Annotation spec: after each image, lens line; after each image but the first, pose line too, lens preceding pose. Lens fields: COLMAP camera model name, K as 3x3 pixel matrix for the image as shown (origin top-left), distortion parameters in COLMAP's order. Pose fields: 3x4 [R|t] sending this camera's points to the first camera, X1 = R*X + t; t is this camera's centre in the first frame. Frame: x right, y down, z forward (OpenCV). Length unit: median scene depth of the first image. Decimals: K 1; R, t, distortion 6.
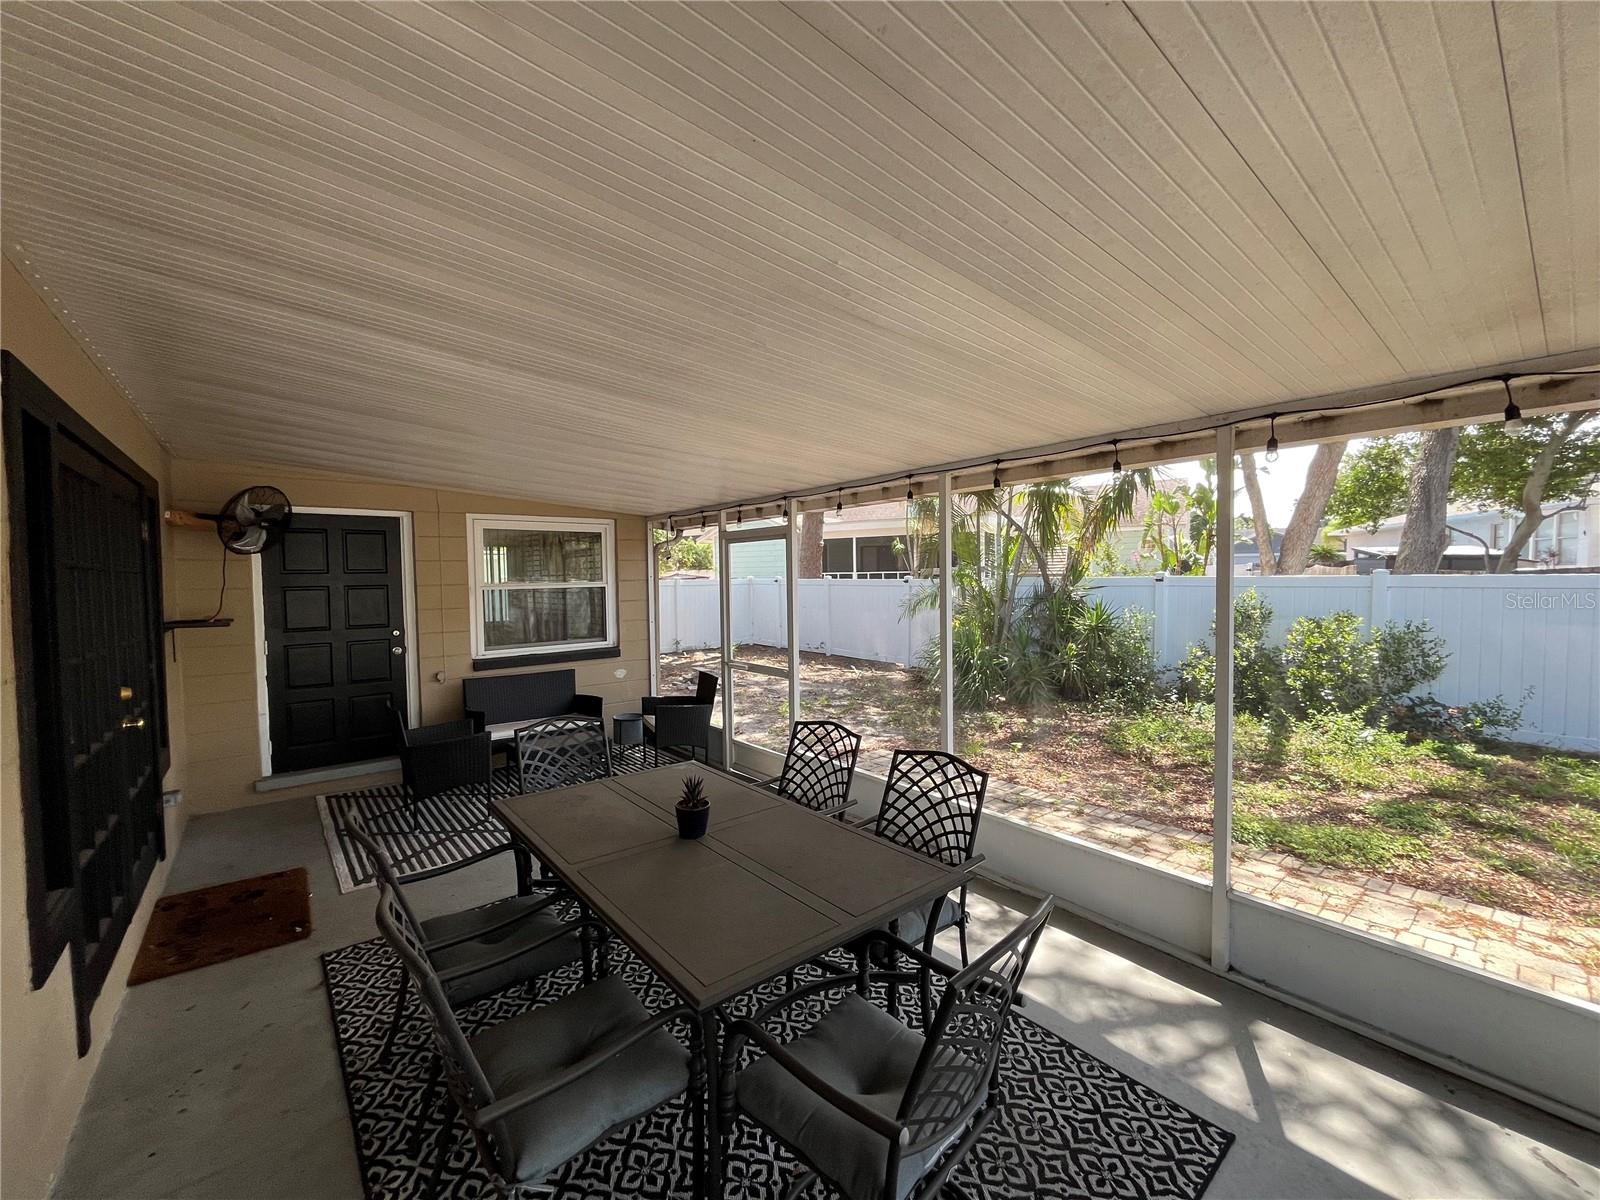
lens RADIAL K [[642.0, 0, 796.0], [0, 642.0, 602.8], [0, 0, 1]] dist [0.000385, -0.000735]
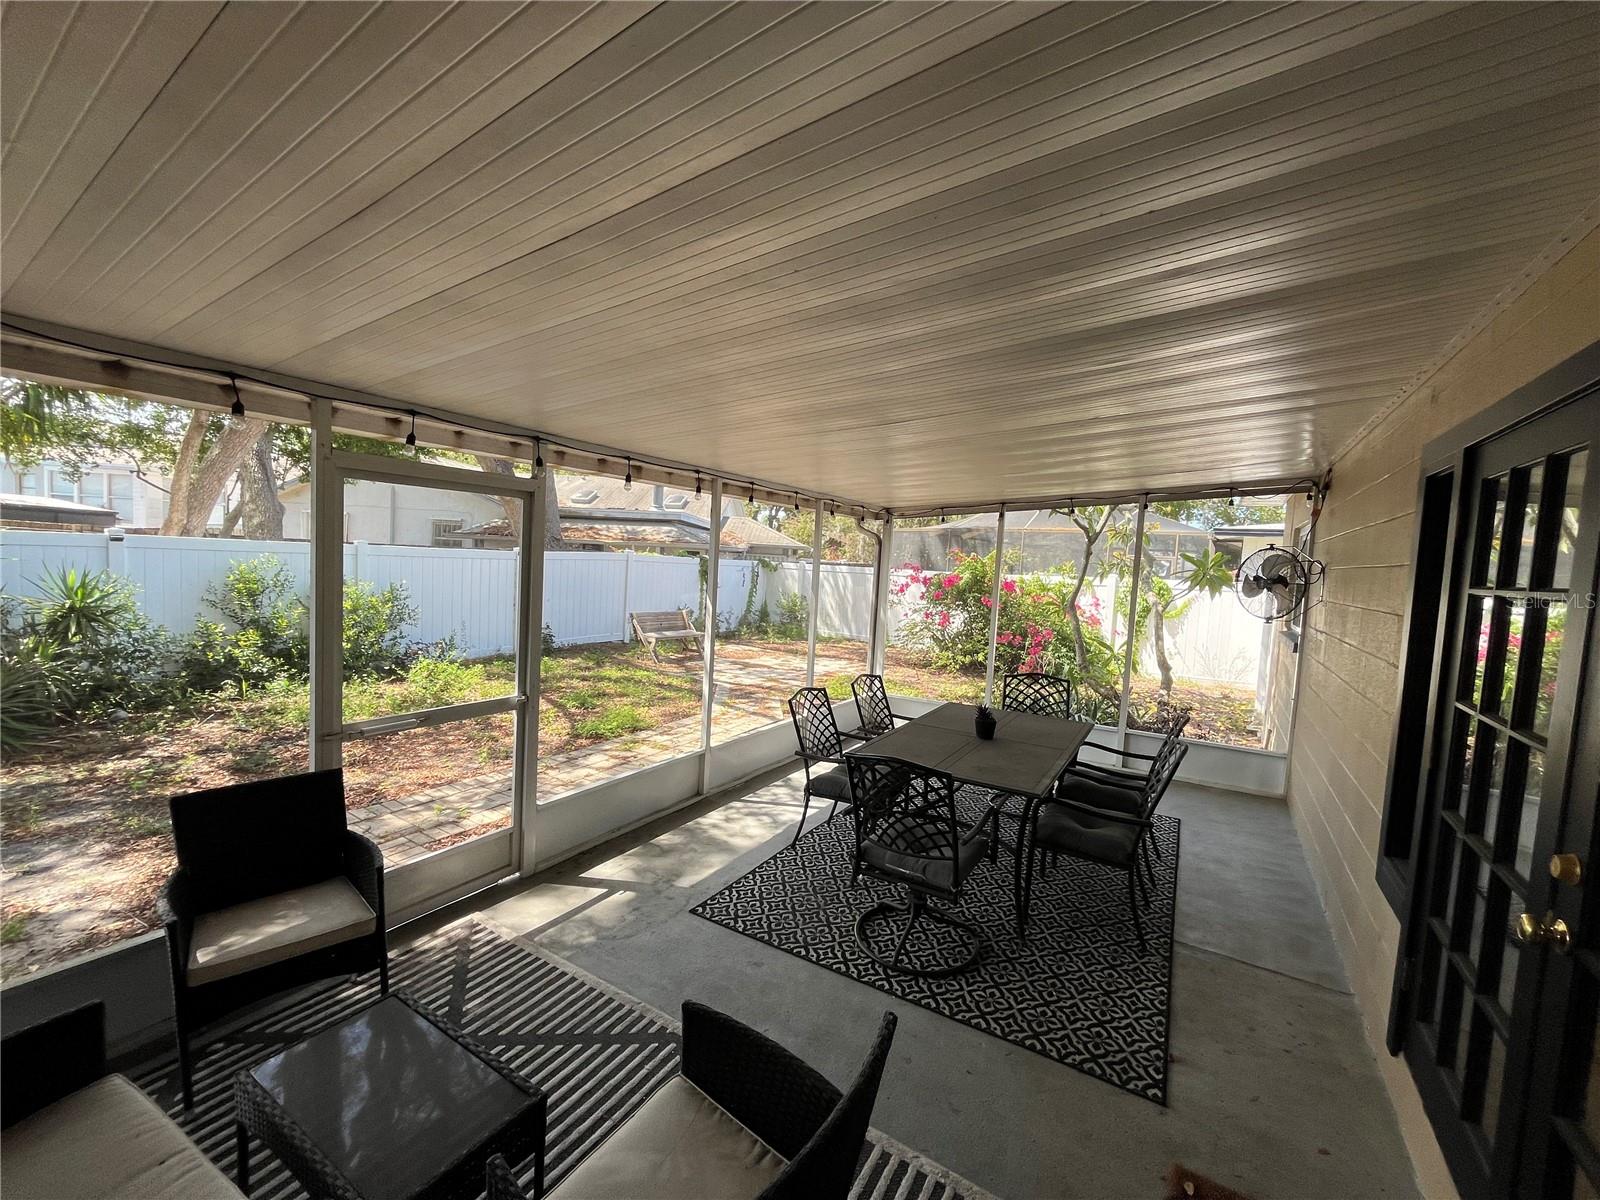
lens RADIAL K [[642.0, 0, 795.9], [0, 642.0, 598.1], [0, 0, 1]] dist [0.000385, -0.000735]
pose [[-0.313806, -0.062194, 0.947448, -0.821448], [-0.010252, 0.998016, 0.062118, -0.046437], [-0.949432, 0.009780, -0.313821, 1.054293]]
